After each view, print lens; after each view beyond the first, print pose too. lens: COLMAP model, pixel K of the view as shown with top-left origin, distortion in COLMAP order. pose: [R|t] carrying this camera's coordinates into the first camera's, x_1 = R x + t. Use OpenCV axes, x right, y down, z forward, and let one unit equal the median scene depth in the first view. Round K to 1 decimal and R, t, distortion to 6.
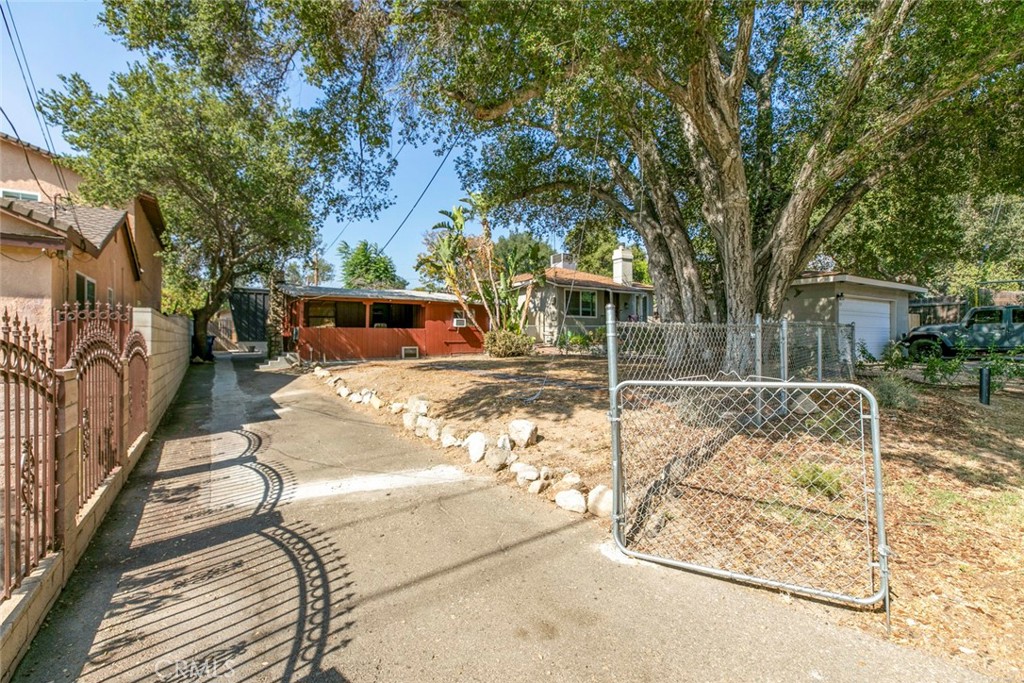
lens RADIAL K [[497.0, 0, 510.1], [0, 497.0, 339.1], [0, 0, 1]] dist [0.003064, 0.000204]
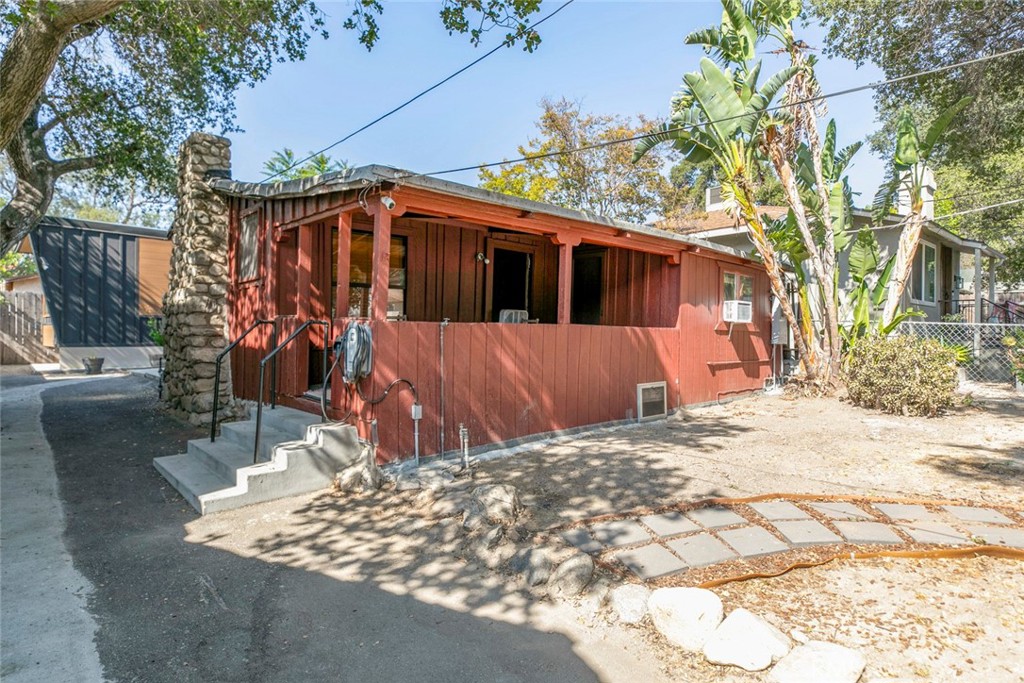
lens RADIAL K [[586.9, 0, 512.0], [0, 586.9, 341.5], [0, 0, 1]] dist [0.004738, 0.001213]
pose [[0.985676, 0.008583, 0.168430, -0.360957], [-0.011563, 0.999793, 0.016723, -0.016869], [-0.168252, -0.018431, 0.985572, 0.634744]]
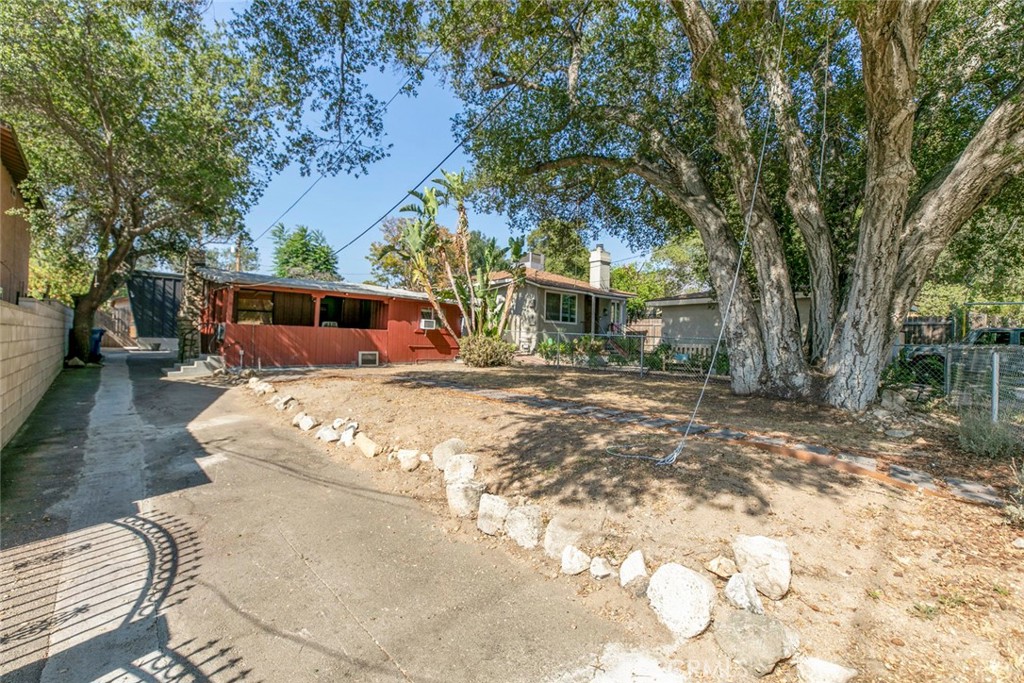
lens RADIAL K [[487.2, 0, 514.3], [0, 487.2, 338.4], [0, 0, 1]] dist [0.005130, 0.000085]
pose [[0.987547, 0.031863, 0.154064, -0.088365], [-0.030910, 0.999485, -0.008583, -0.006652], [-0.154258, 0.003714, 0.988024, 0.164564]]
